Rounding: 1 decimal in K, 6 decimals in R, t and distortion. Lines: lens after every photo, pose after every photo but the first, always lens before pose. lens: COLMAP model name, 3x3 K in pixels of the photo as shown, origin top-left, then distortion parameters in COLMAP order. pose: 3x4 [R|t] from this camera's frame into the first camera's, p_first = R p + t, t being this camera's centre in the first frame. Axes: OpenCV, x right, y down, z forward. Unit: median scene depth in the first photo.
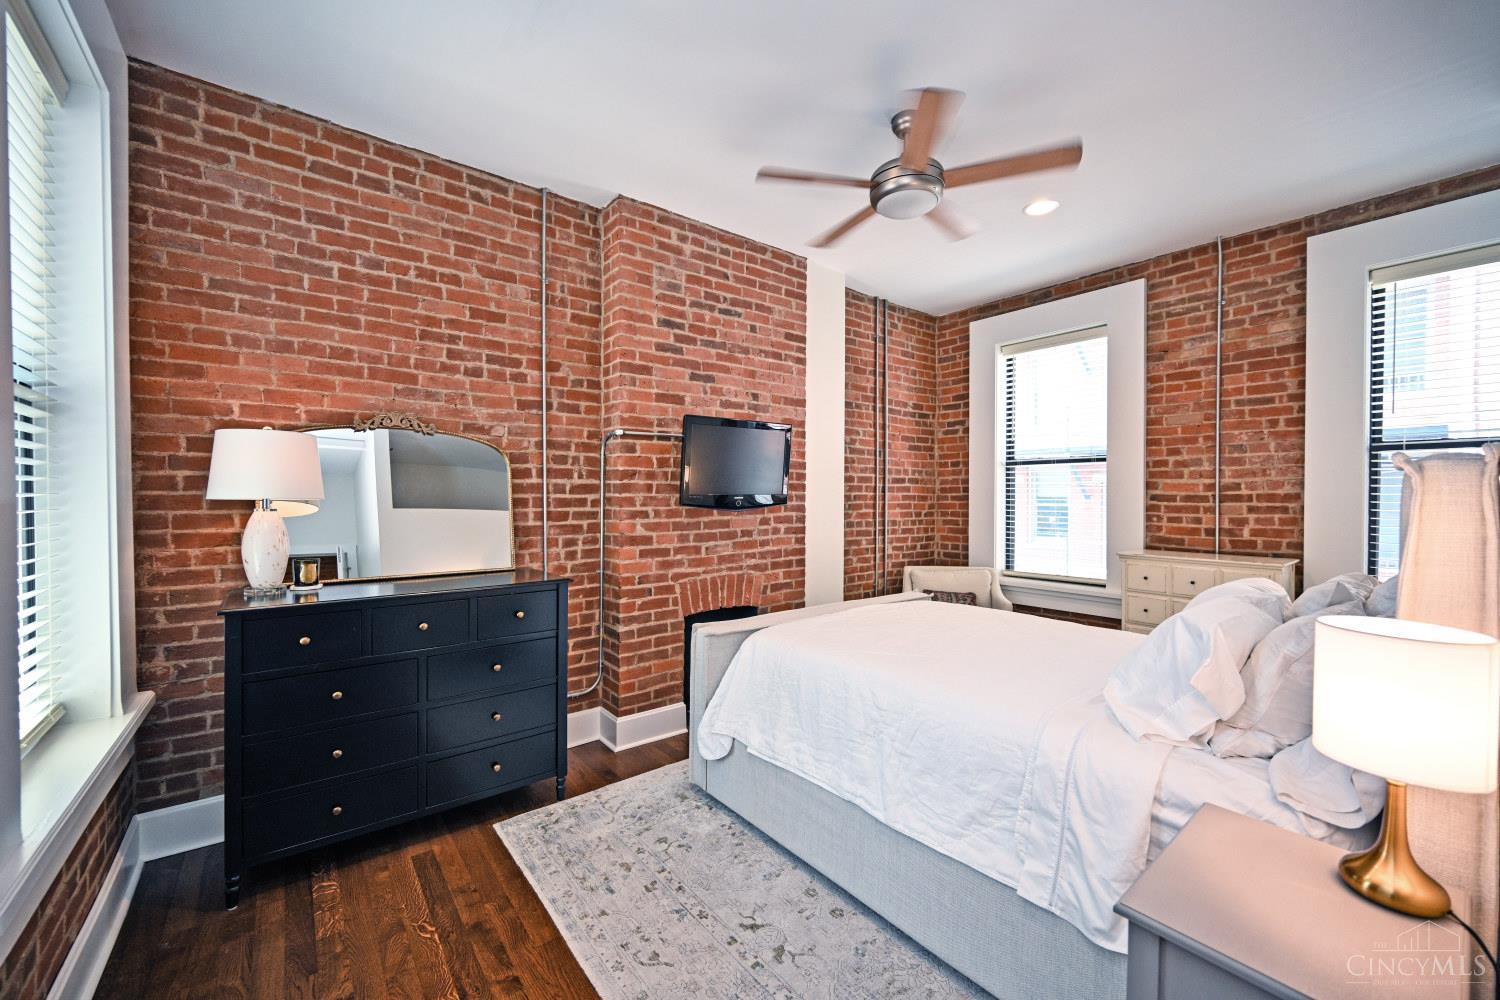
lens RADIAL K [[591.1, 0, 750.0], [0, 591.1, 500.0], [0, 0, 1]] dist [-0.001912, 0.000043]
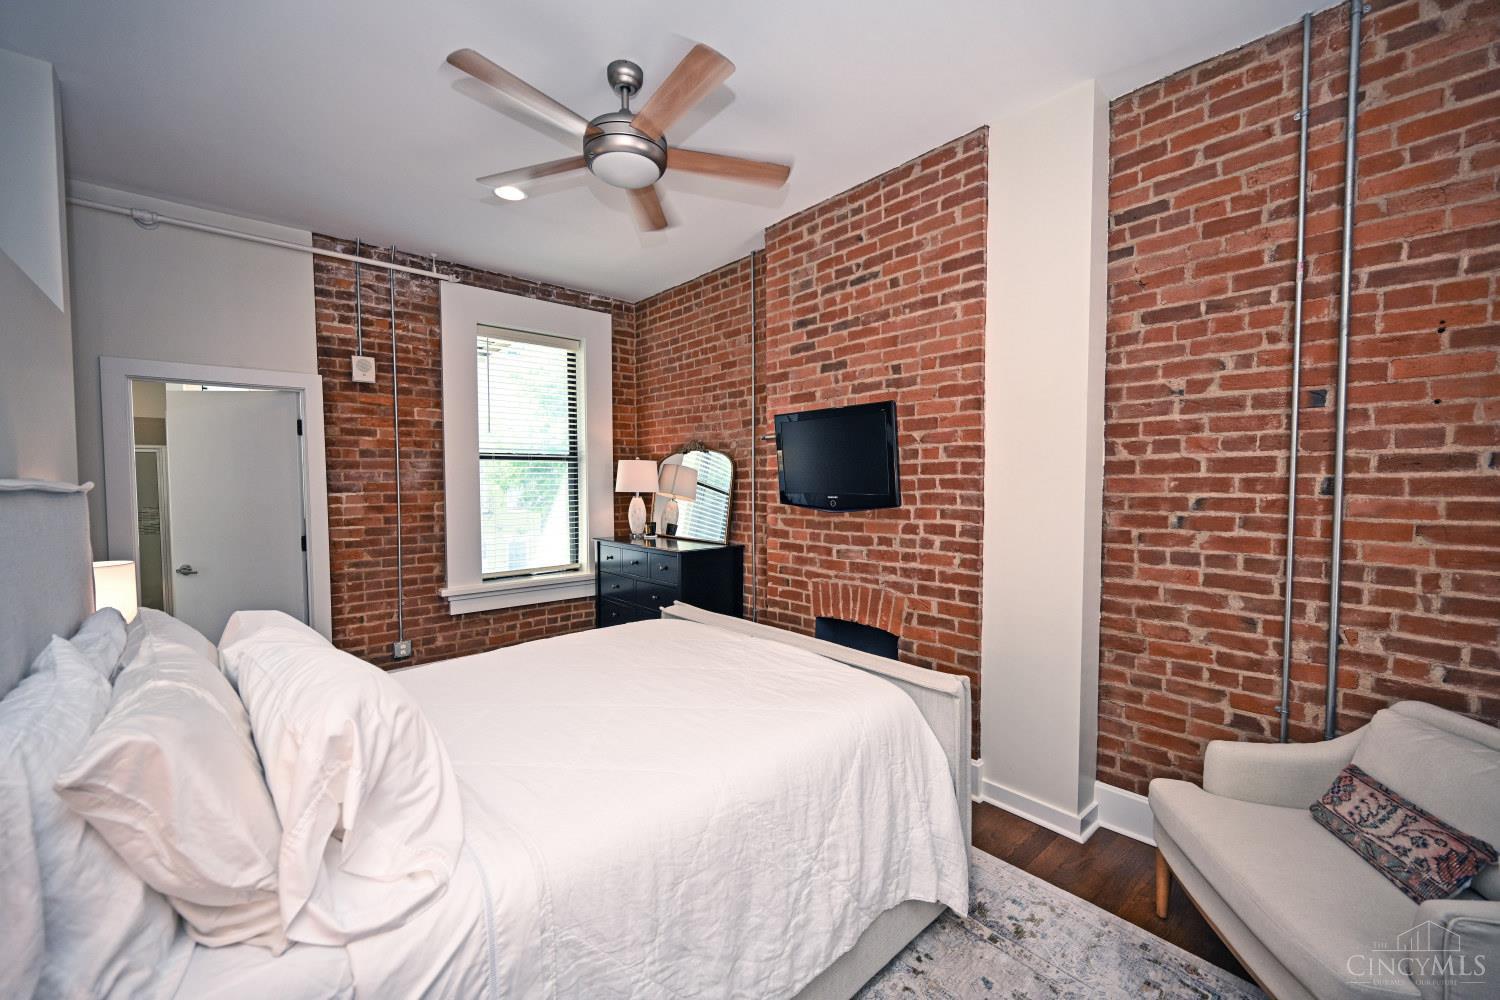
lens RADIAL K [[591.1, 0, 750.0], [0, 591.1, 500.0], [0, 0, 1]] dist [-0.001912, 0.000043]
pose [[0.060528, 0.032963, -0.997622, 0.801577], [-0.004515, 0.999453, 0.032750, -0.026418], [0.998156, 0.002522, 0.060644, 0.776117]]
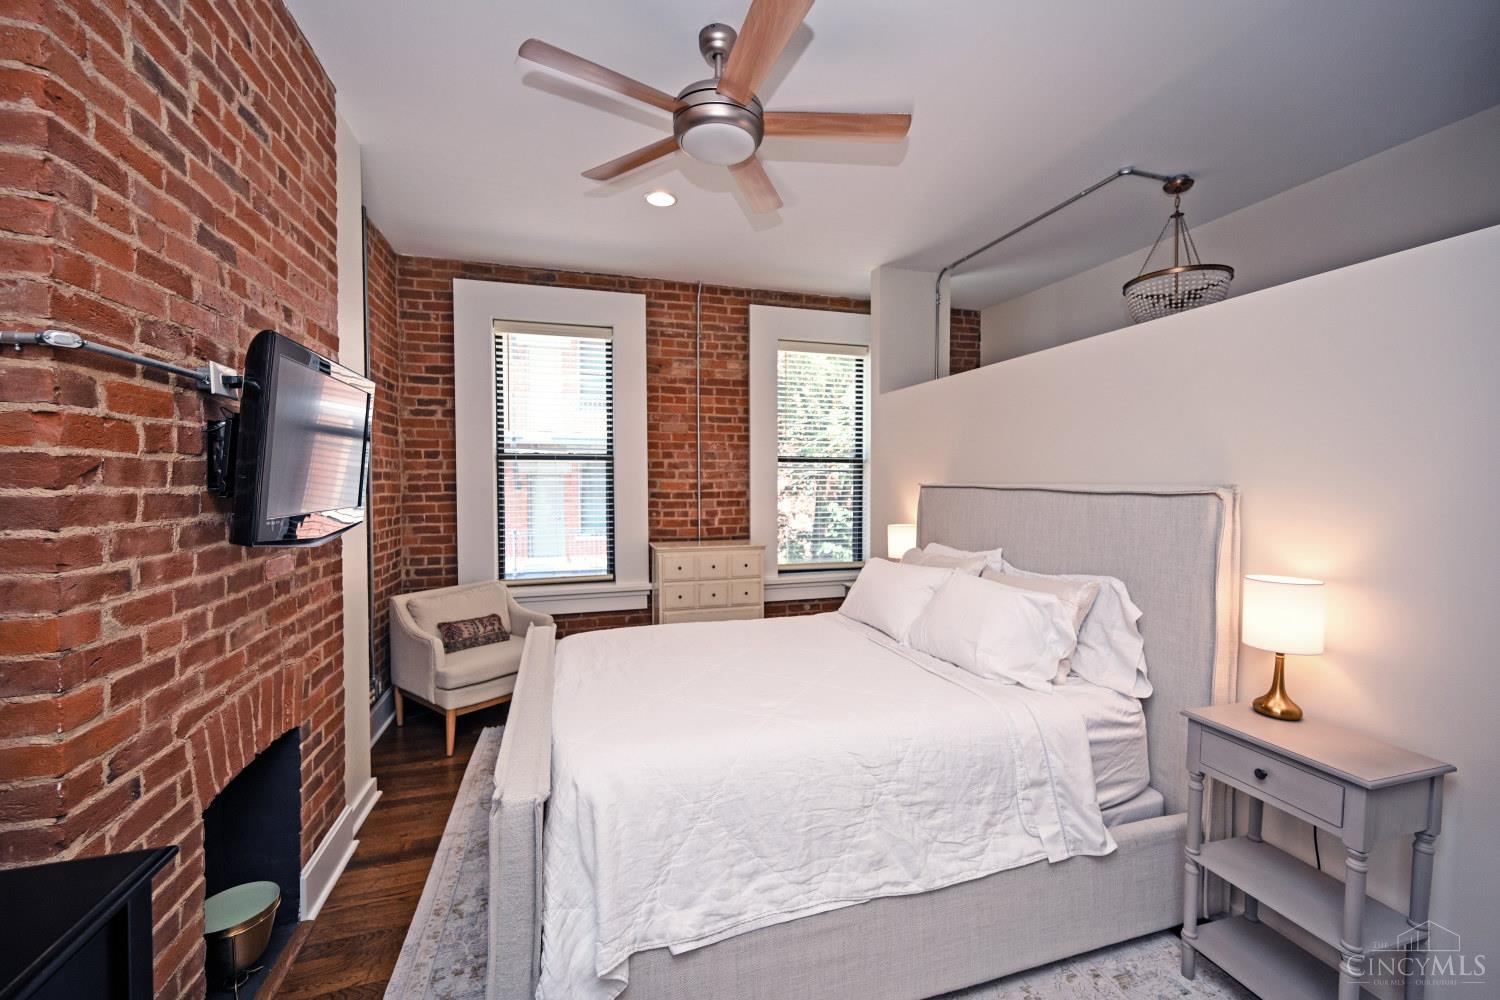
lens RADIAL K [[599.4, 0, 752.3], [0, 599.4, 495.2], [0, 0, 1]] dist [-0.000988, 0.000019]
pose [[0.362650, -0.022543, 0.931653, -0.334632], [0.008741, 0.999746, 0.020788, -0.028373], [-0.931884, 0.000605, 0.362755, 0.455009]]
